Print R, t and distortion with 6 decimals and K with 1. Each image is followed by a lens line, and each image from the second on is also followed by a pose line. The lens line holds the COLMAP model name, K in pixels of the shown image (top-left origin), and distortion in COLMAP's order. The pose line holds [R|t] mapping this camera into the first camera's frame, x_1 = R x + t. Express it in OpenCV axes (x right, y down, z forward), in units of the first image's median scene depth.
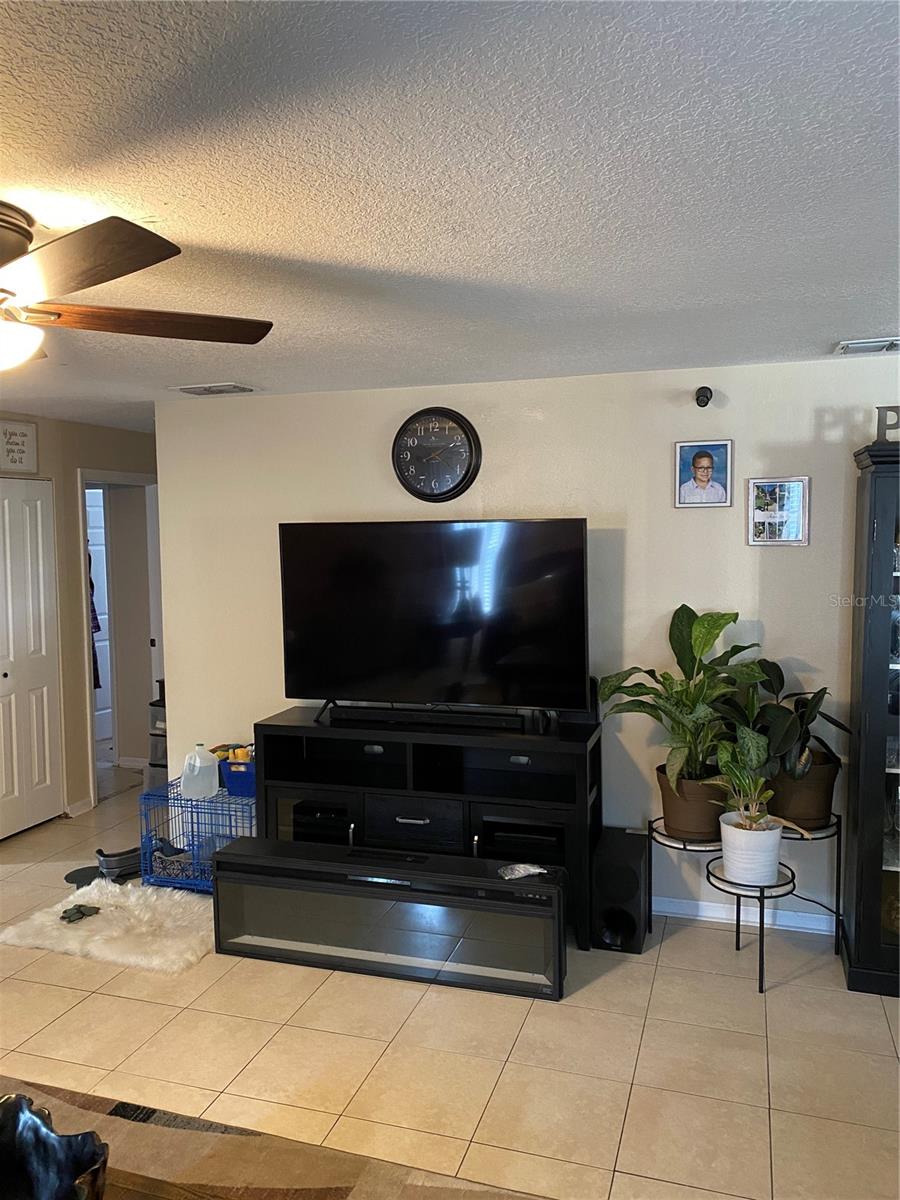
lens RADIAL K [[922.9, 0, 456.3], [0, 922.9, 605.7], [0, 0, 1]] dist [0.051862, -0.008624]
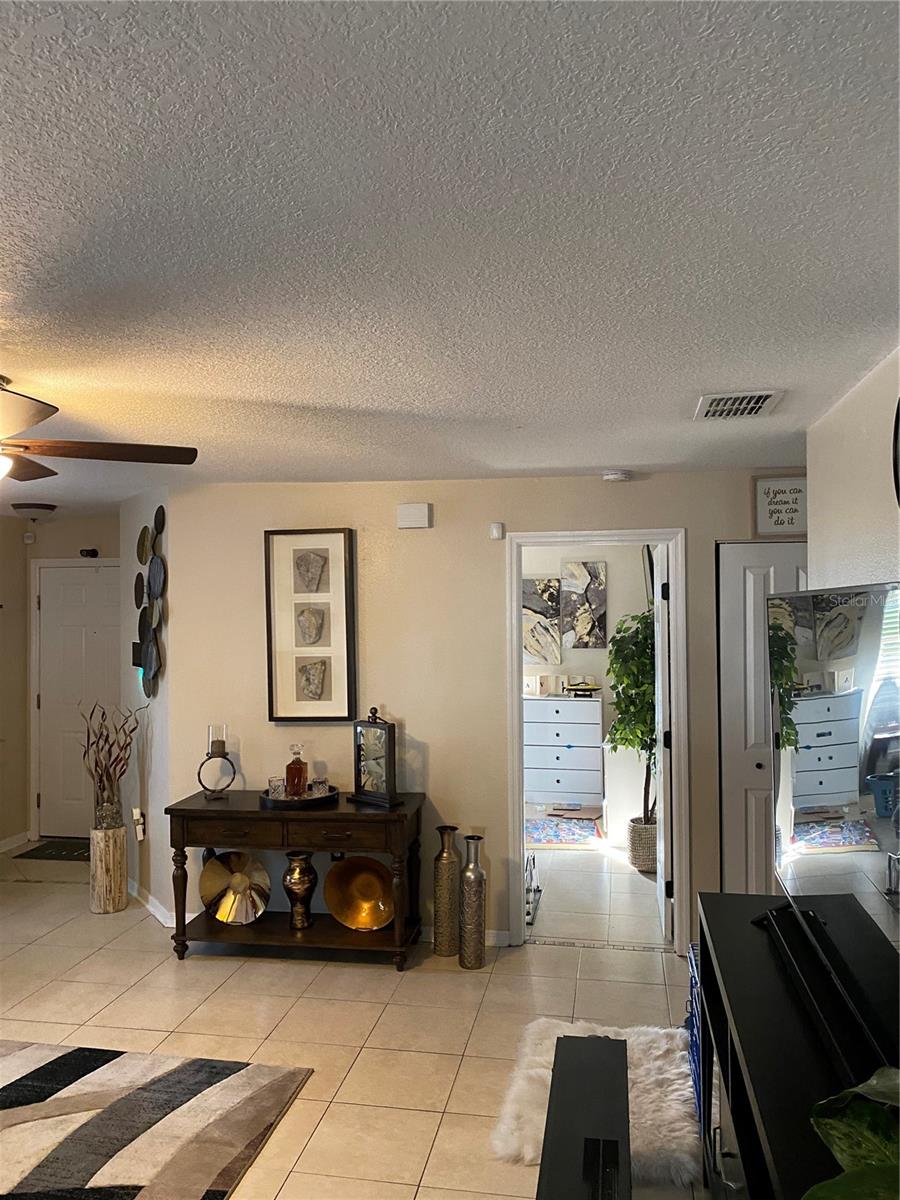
lens RADIAL K [[922.9, 0, 456.3], [0, 922.9, 605.7], [0, 0, 1]] dist [0.051862, -0.008624]
pose [[0.125869, 0.007538, -0.992018, 0.389104], [-0.068450, 0.997654, -0.001105, -0.060413], [0.989683, 0.068043, 0.126090, 0.650968]]
